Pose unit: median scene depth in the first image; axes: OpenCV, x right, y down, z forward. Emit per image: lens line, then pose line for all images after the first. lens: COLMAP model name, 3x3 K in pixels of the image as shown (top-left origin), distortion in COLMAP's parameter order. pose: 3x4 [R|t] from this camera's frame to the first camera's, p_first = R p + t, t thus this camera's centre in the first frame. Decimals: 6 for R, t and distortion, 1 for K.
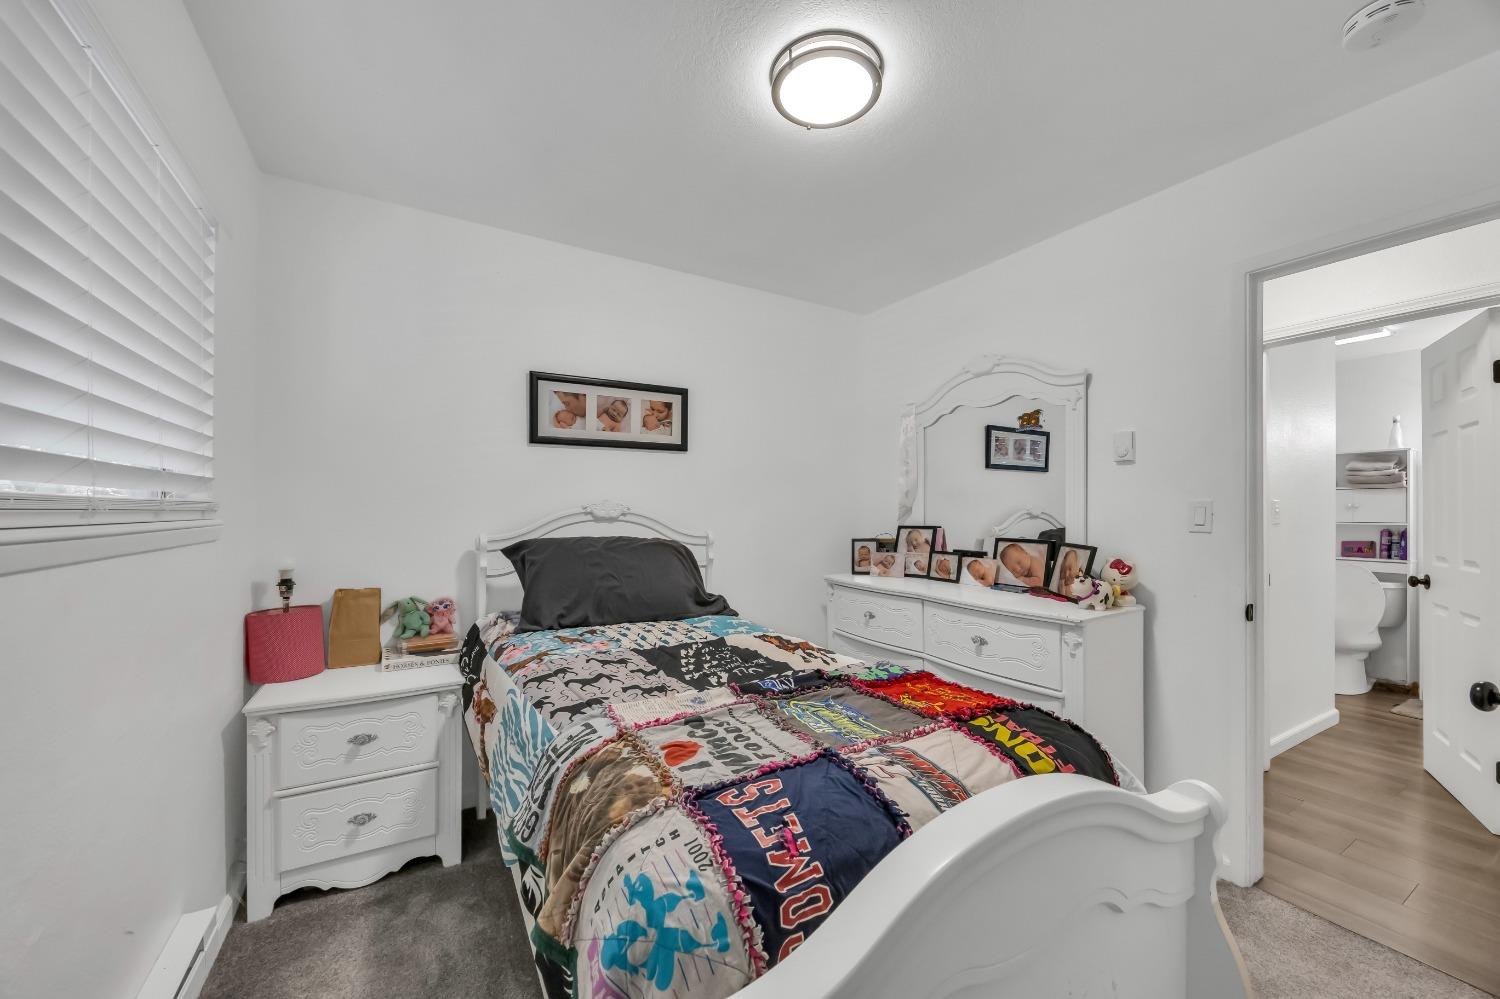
lens RADIAL K [[586.7, 0, 751.9], [0, 586.7, 500.8], [0, 0, 1]] dist [-0.003719, -0.000466]
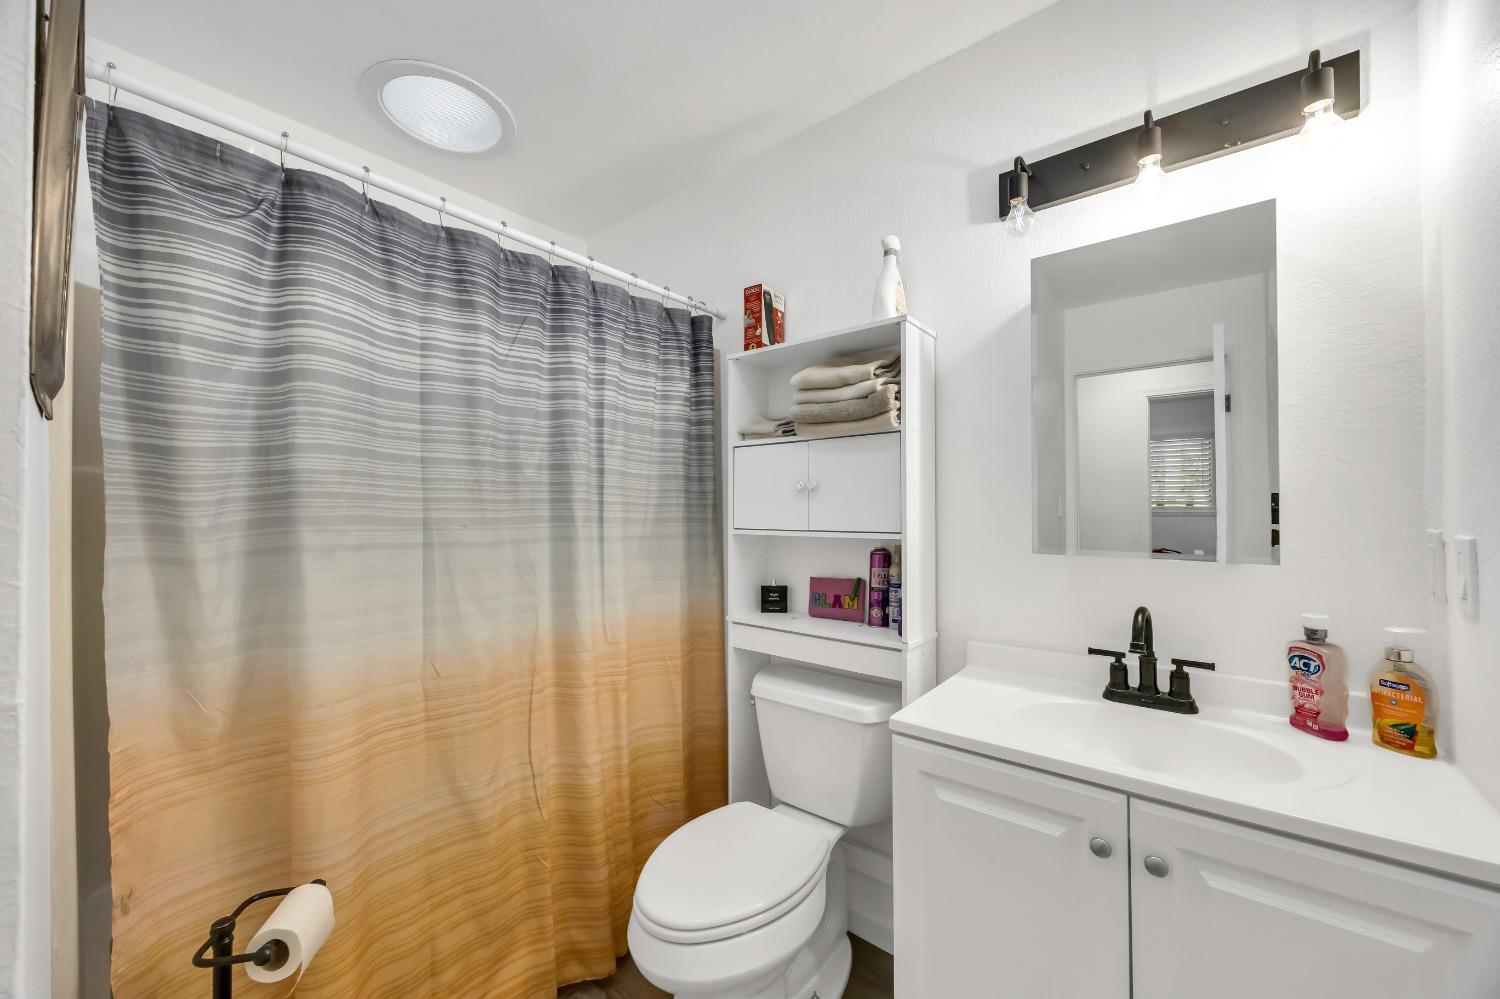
lens RADIAL K [[586.7, 0, 751.6], [0, 586.7, 499.4], [0, 0, 1]] dist [-0.003719, -0.000466]
pose [[0.940404, 0.002503, 0.340049, 0.903225], [-0.001693, 0.999995, -0.002678, 0.018627], [-0.340054, 0.001942, 0.940404, 0.688493]]
